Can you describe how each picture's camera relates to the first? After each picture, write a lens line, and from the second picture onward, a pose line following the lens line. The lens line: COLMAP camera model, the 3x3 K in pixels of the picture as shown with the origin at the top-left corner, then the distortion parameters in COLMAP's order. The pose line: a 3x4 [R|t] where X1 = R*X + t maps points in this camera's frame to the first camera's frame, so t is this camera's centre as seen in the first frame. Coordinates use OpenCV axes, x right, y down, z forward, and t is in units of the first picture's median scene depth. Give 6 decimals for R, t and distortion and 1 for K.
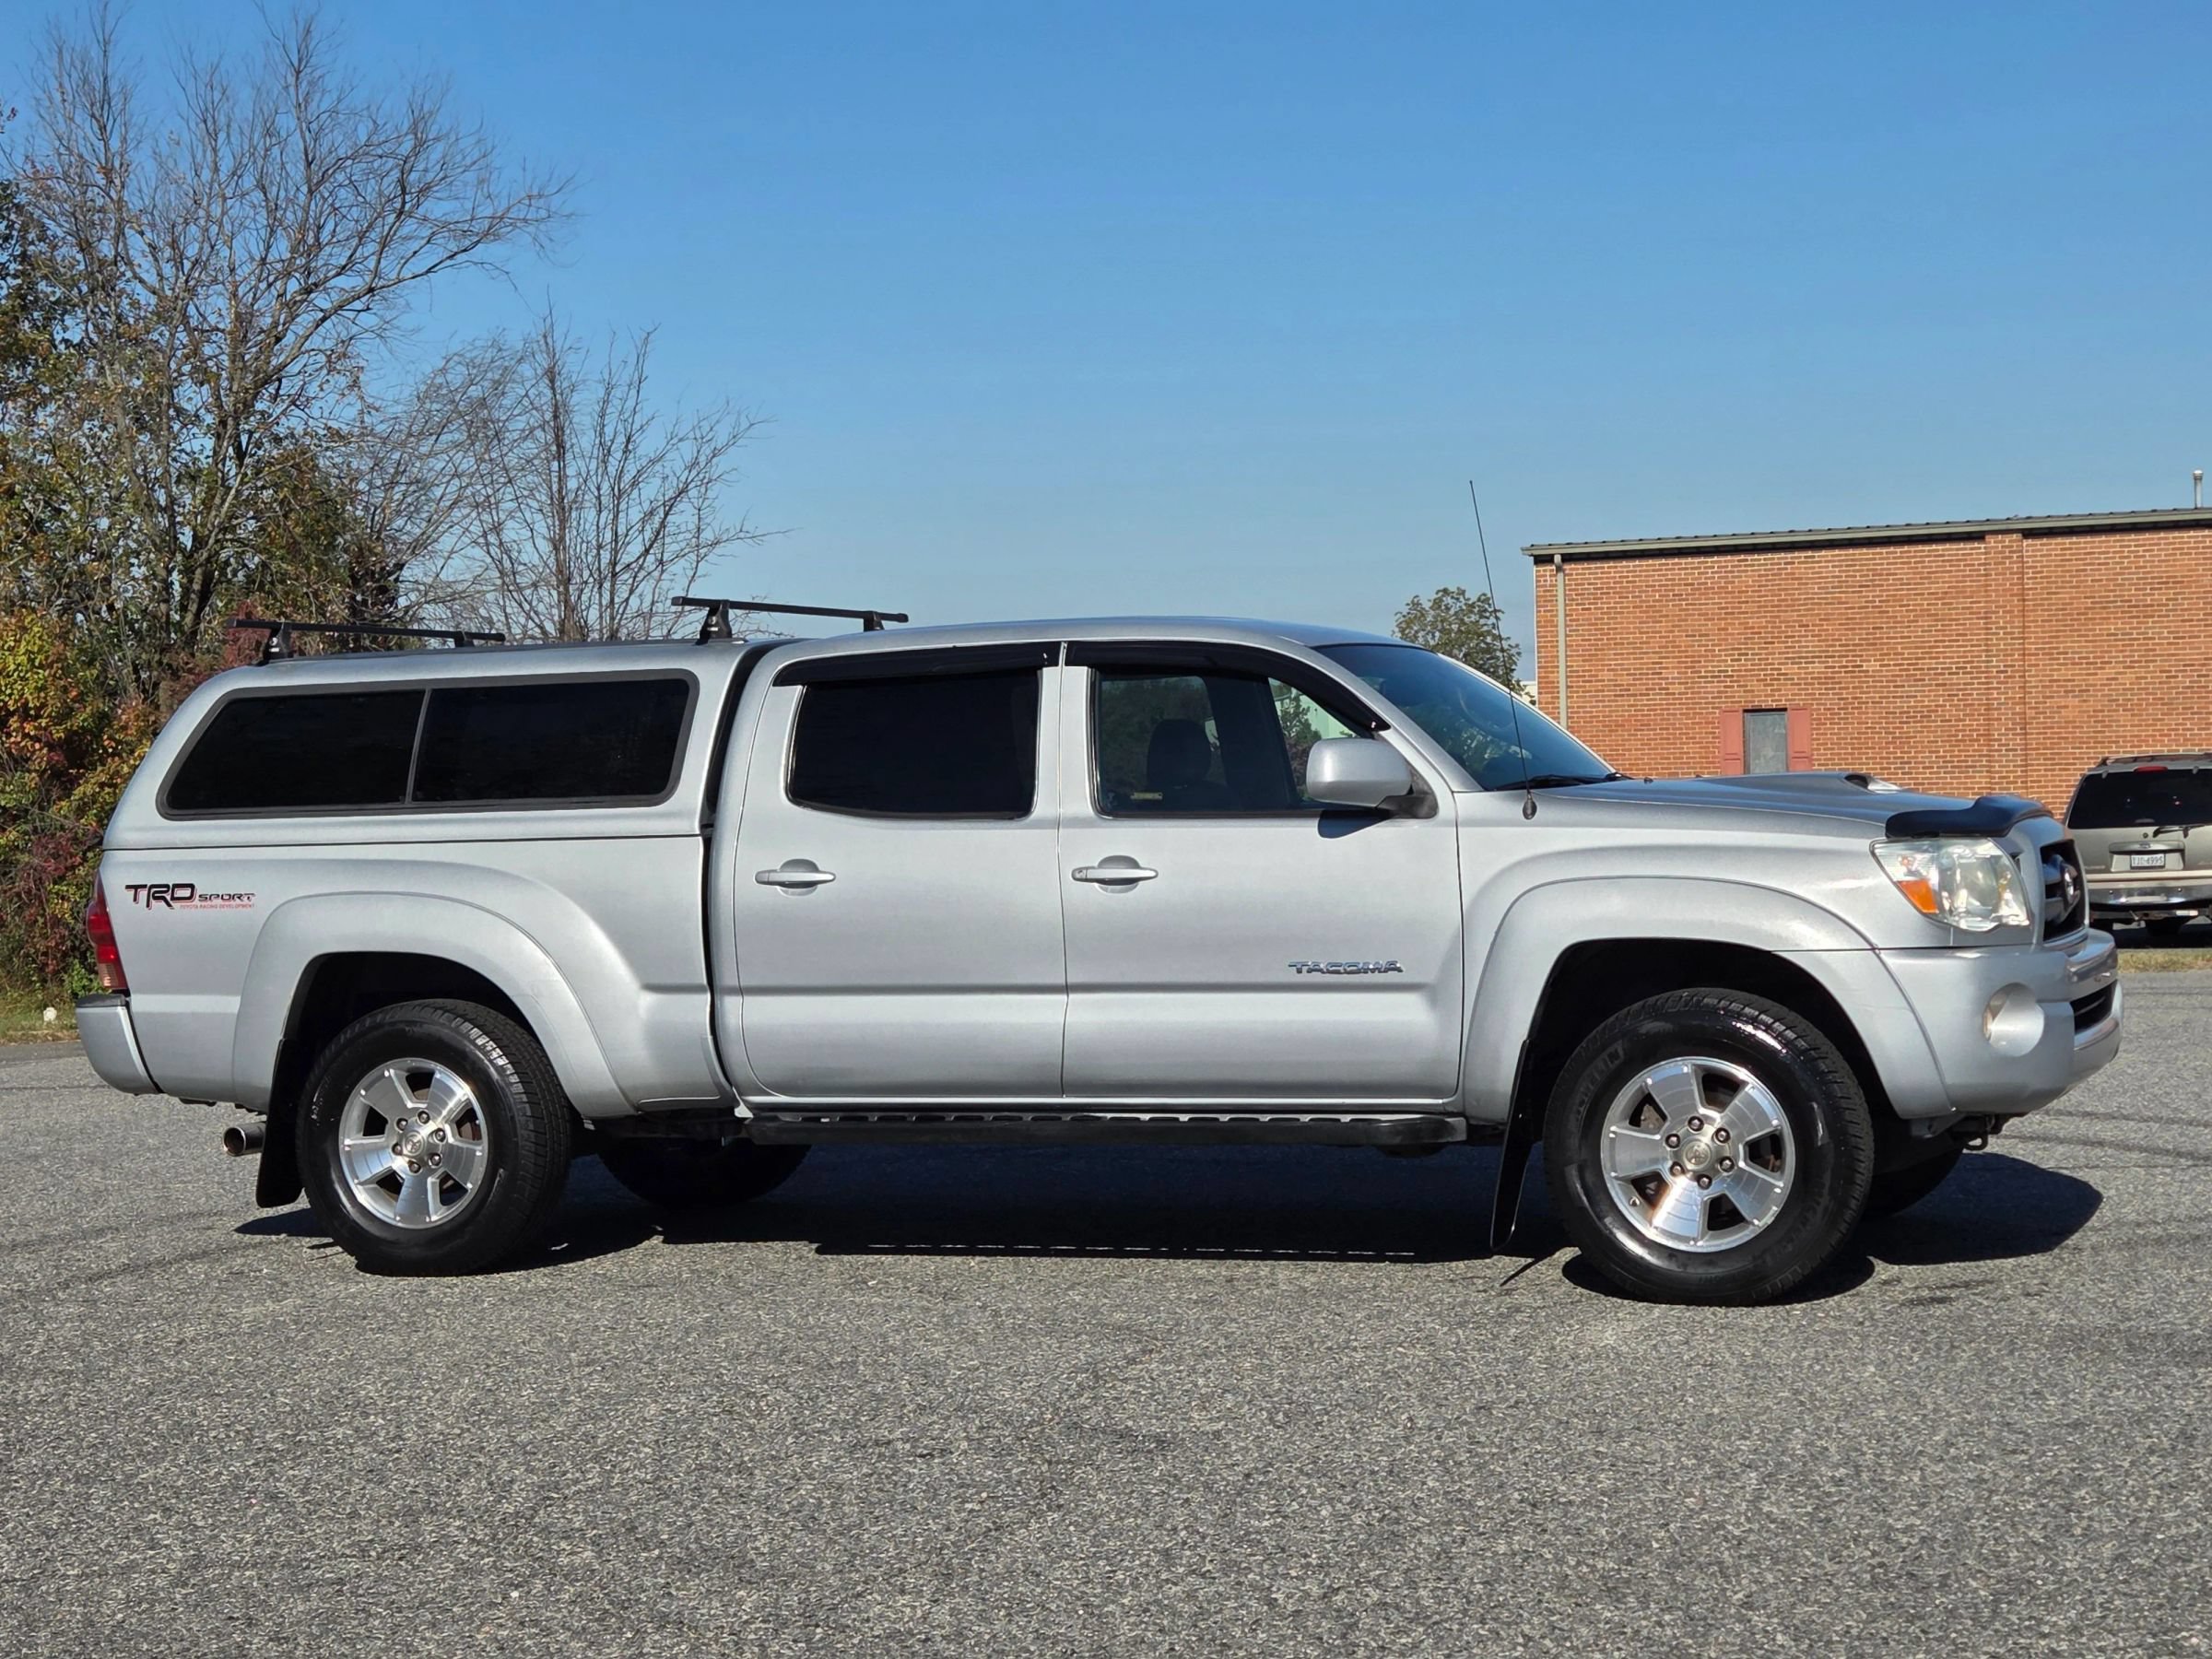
lens RADIAL K [[3793.2, 0, 1106.4], [0, 3793.2, 827.1], [0, 0, 1]] dist [0.208891, -1.285422]
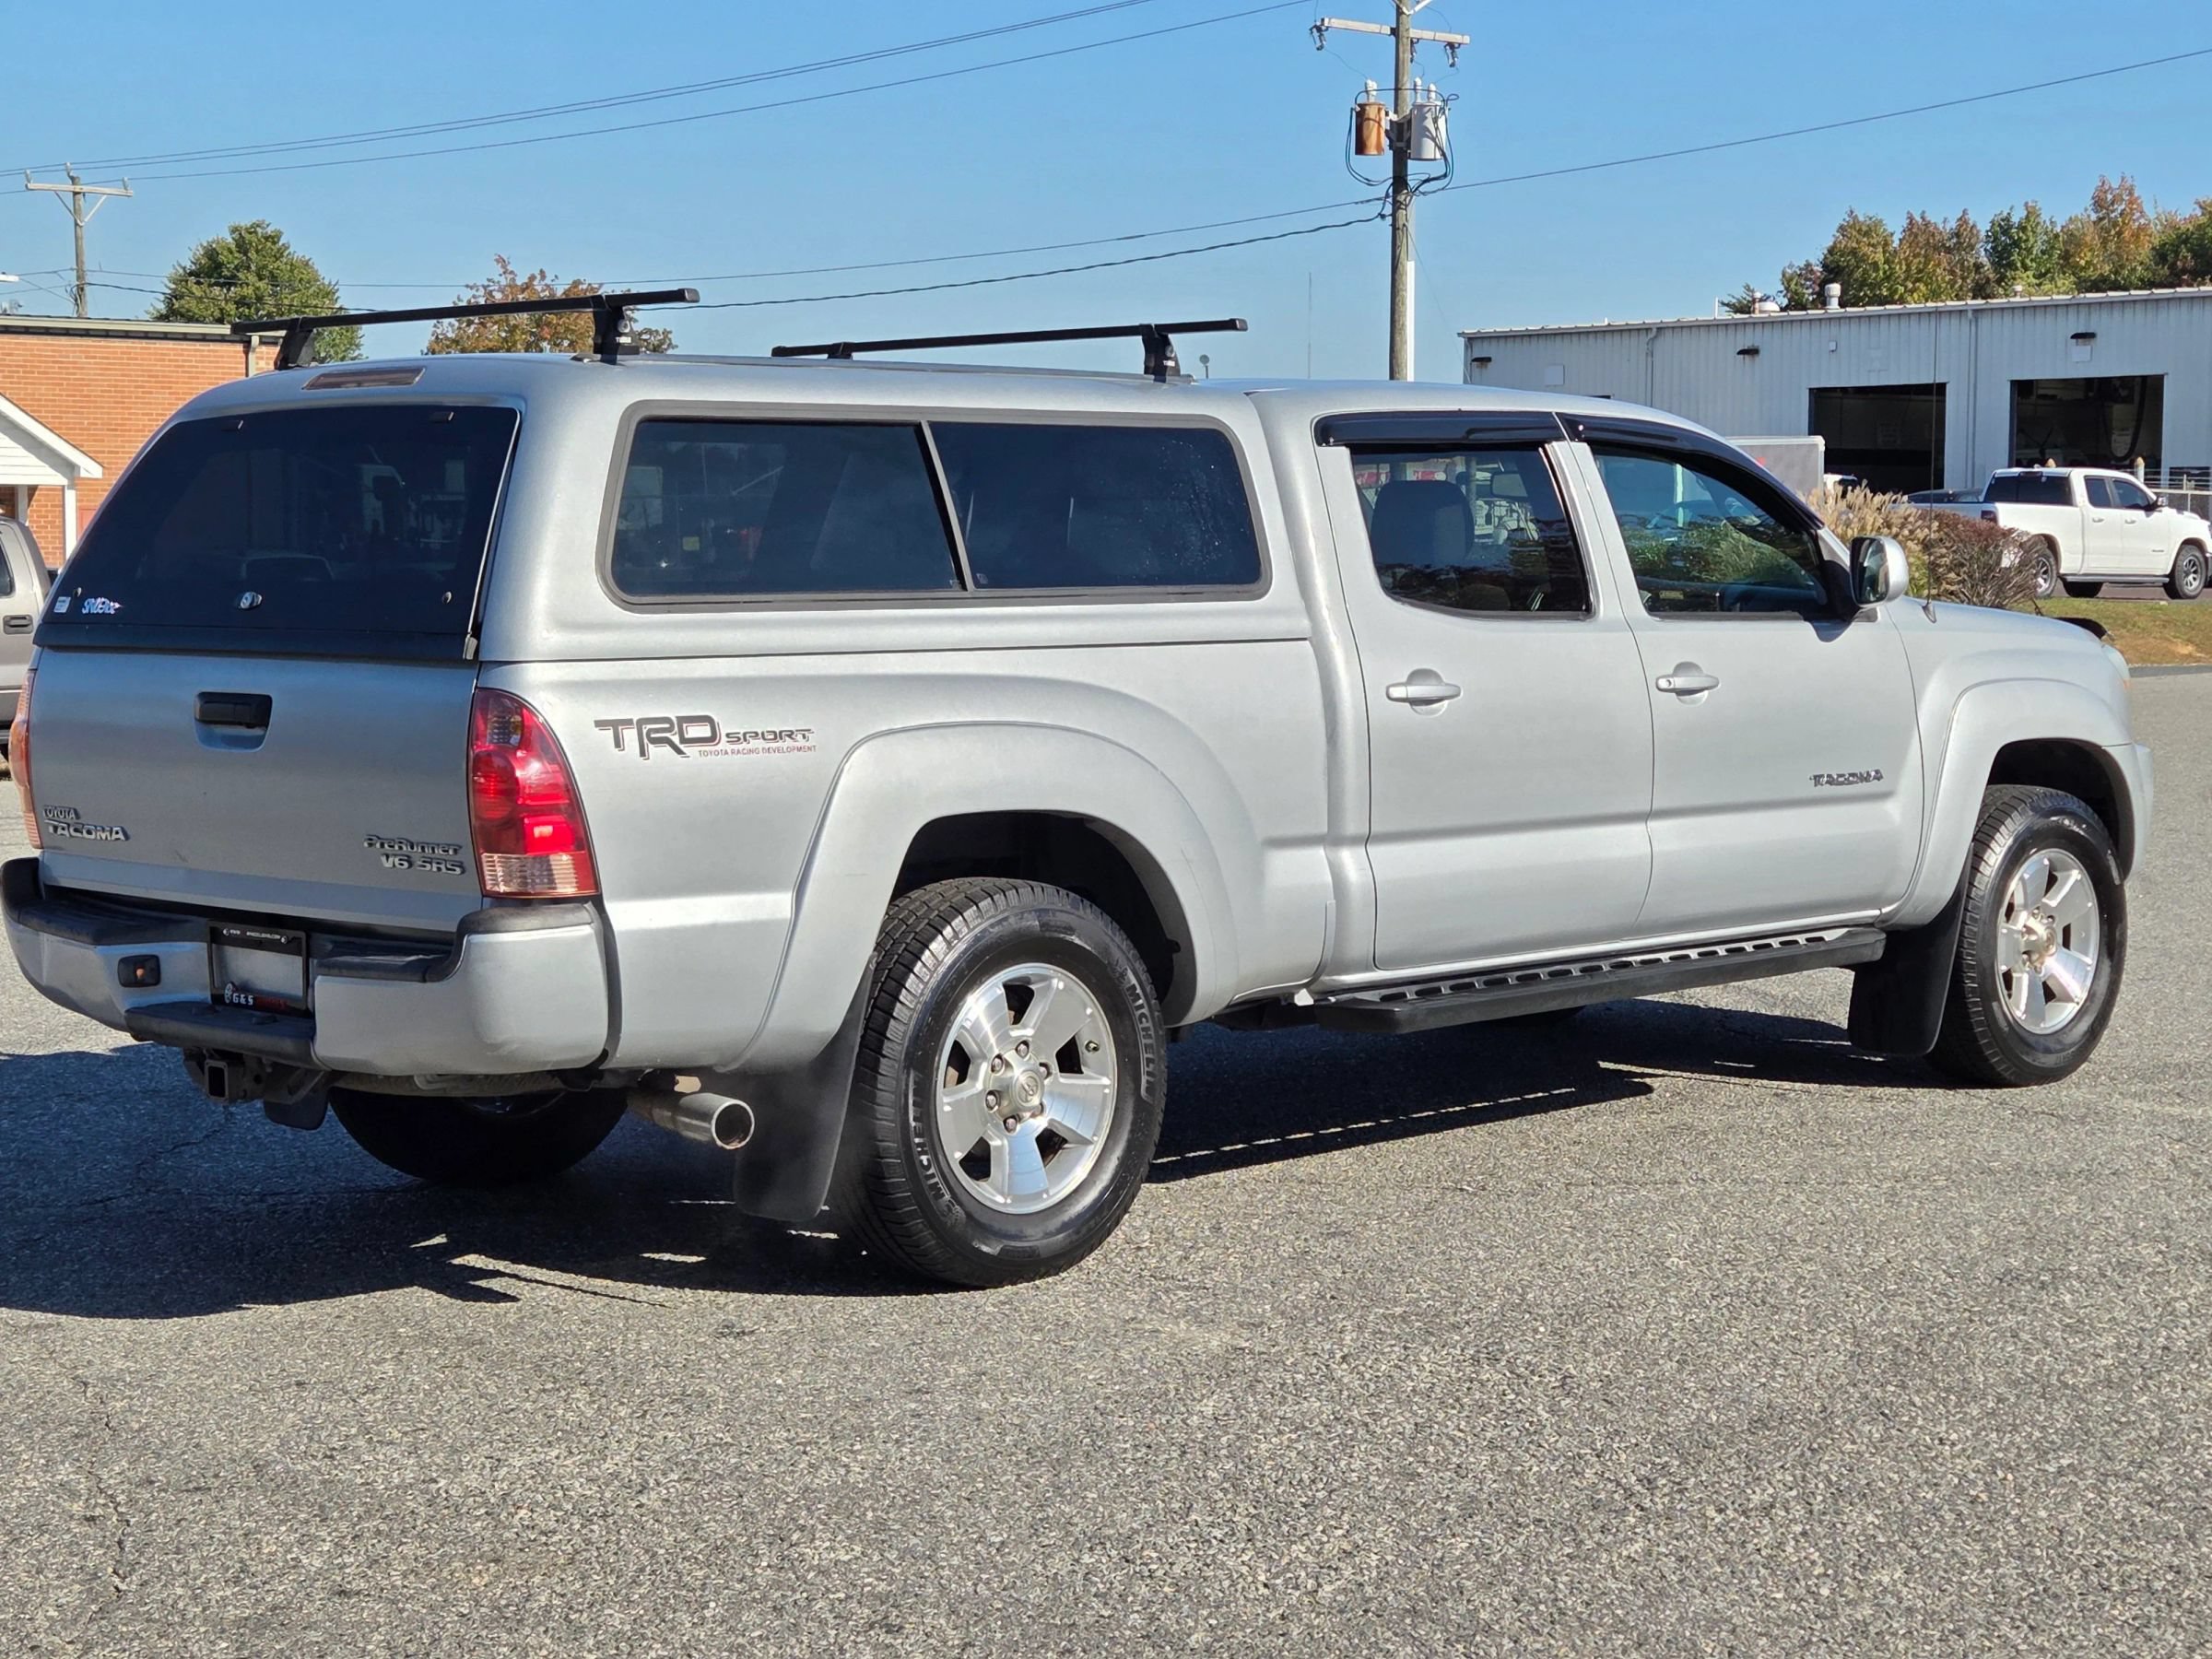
lens RADIAL K [[3793.2, 0, 1106.4], [0, 3793.2, 827.1], [0, 0, 1]] dist [0.208891, -1.285422]
pose [[0.399987, -0.041616, 0.915576, -0.814486], [0.002901, 0.999021, 0.044142, 0.006117], [-0.916516, -0.015000, 0.399716, 0.730323]]
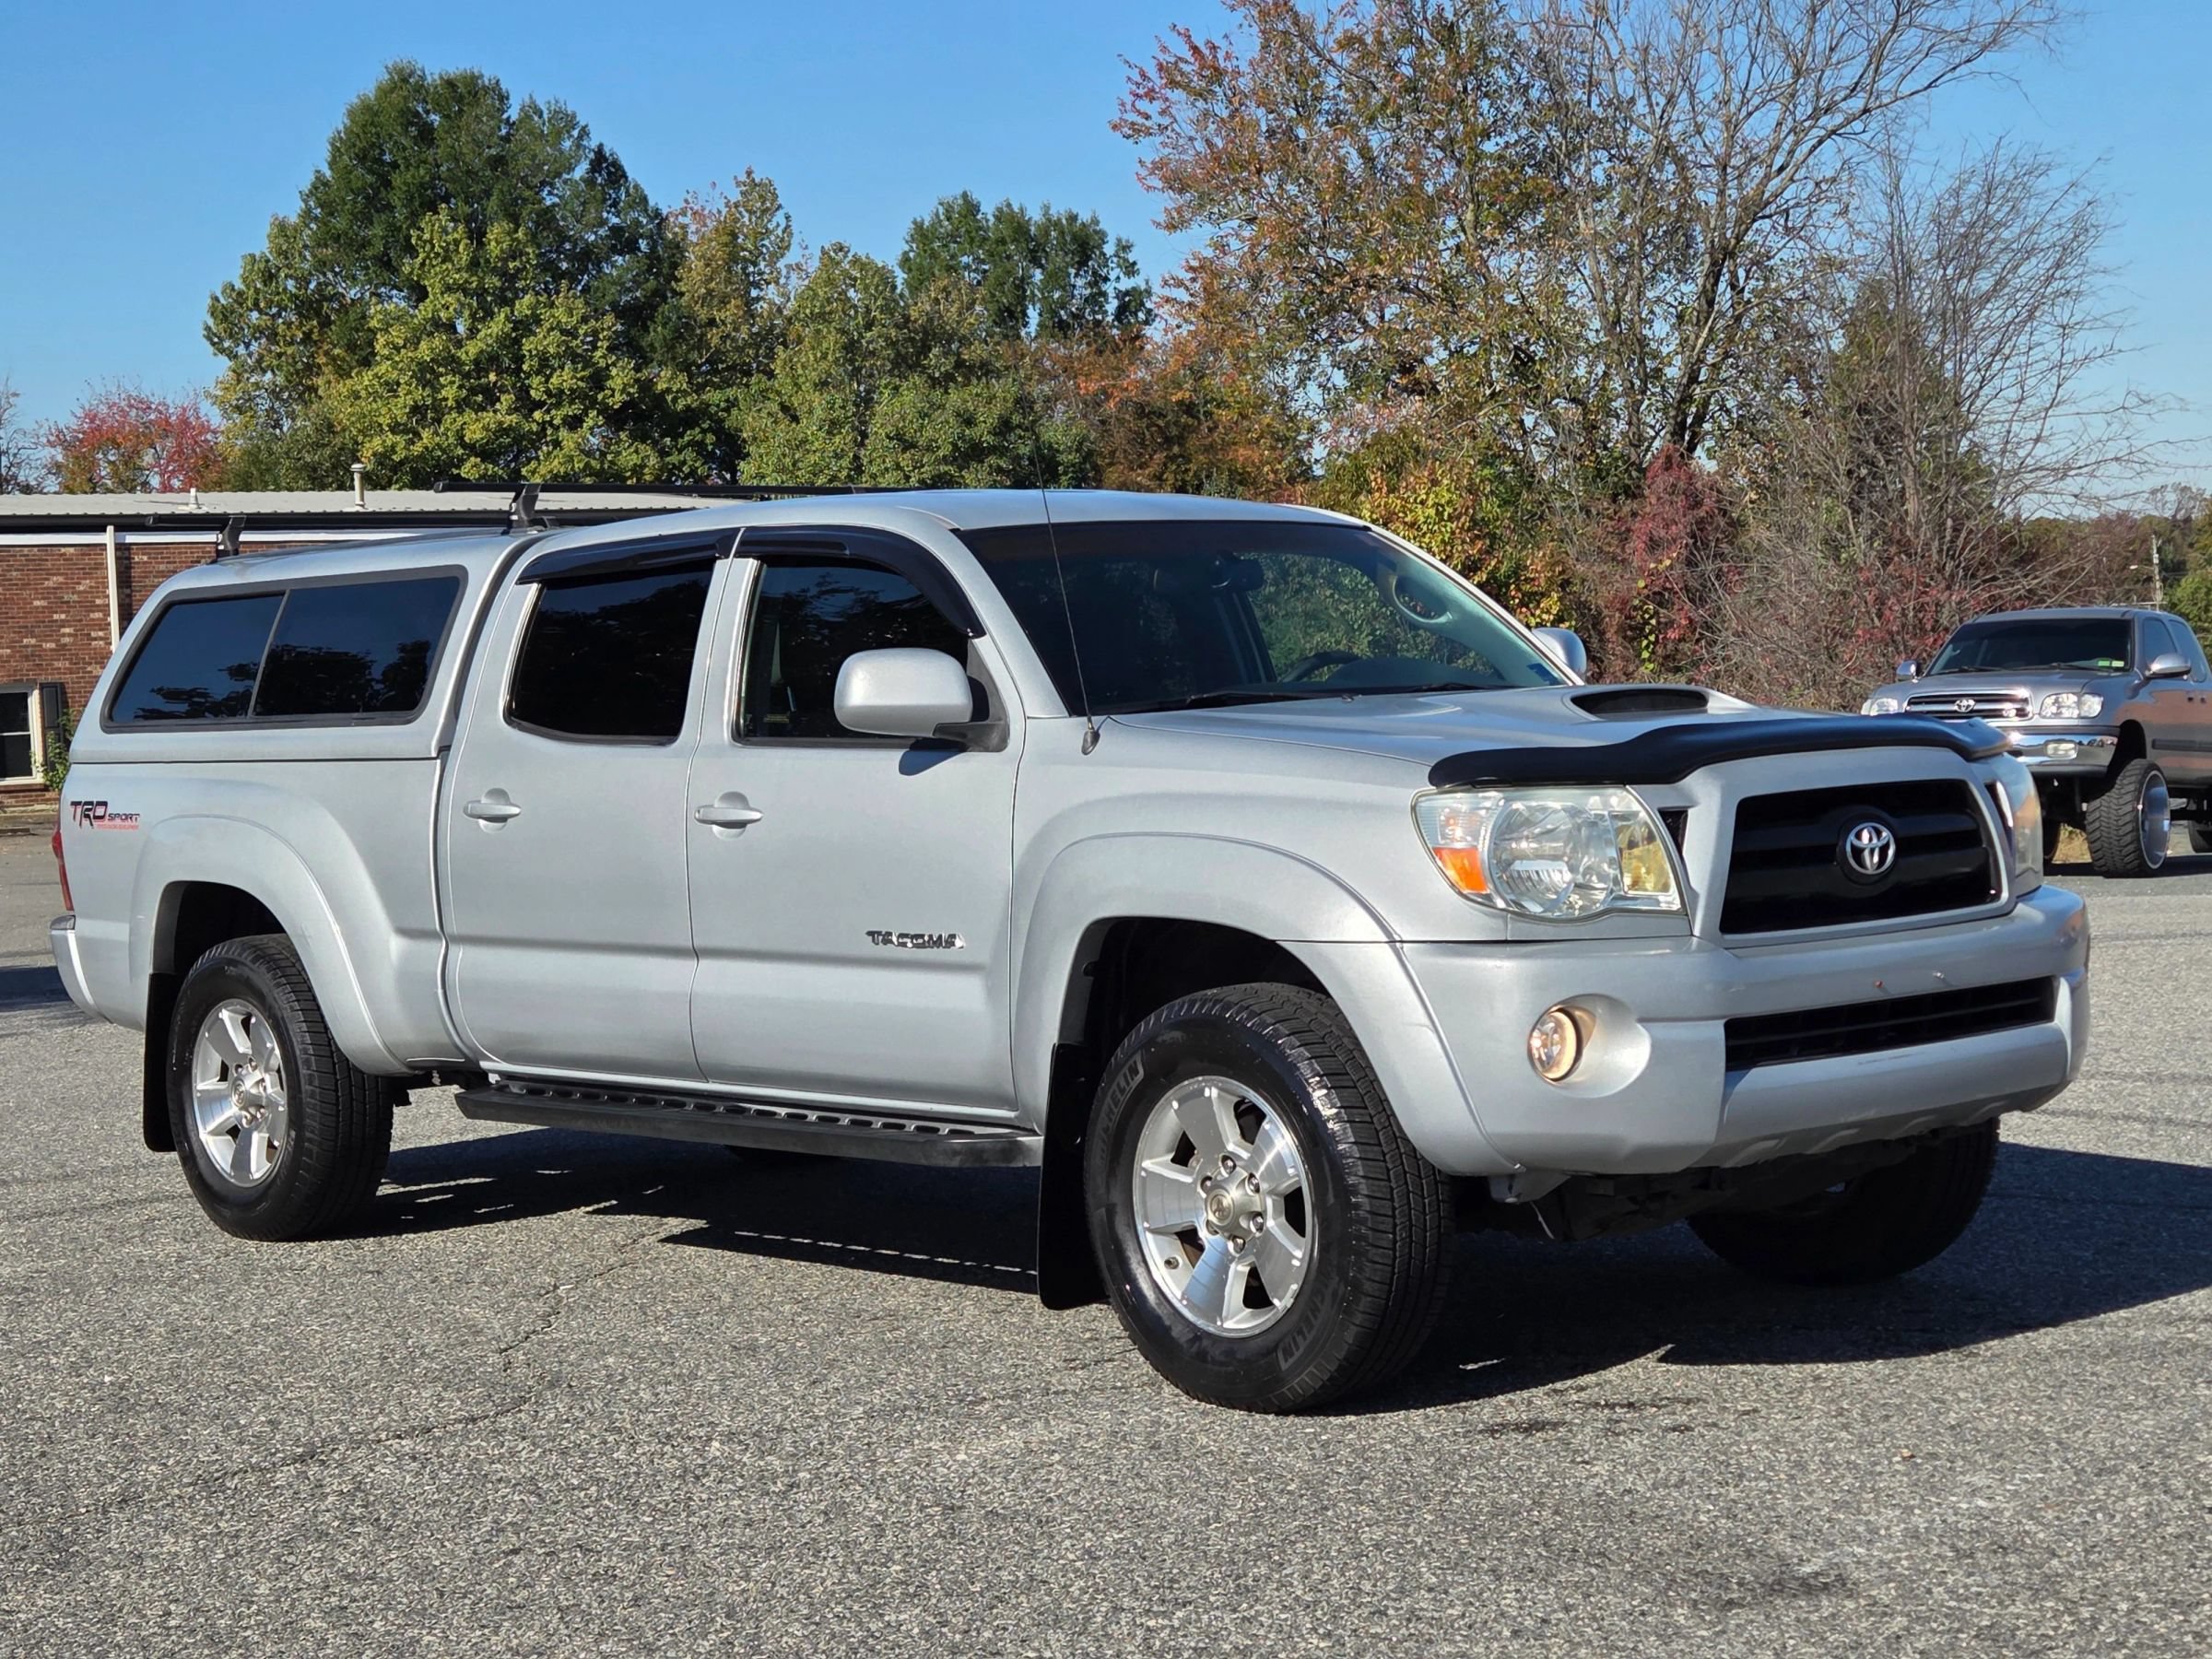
lens RADIAL K [[3793.2, 0, 1106.4], [0, 3793.2, 827.1], [0, 0, 1]] dist [0.208891, -1.285422]
pose [[0.886769, 0.014838, -0.461975, 0.429753], [0.005606, 0.999066, 0.042850, -0.018569], [0.462179, -0.040588, 0.885857, 0.297626]]
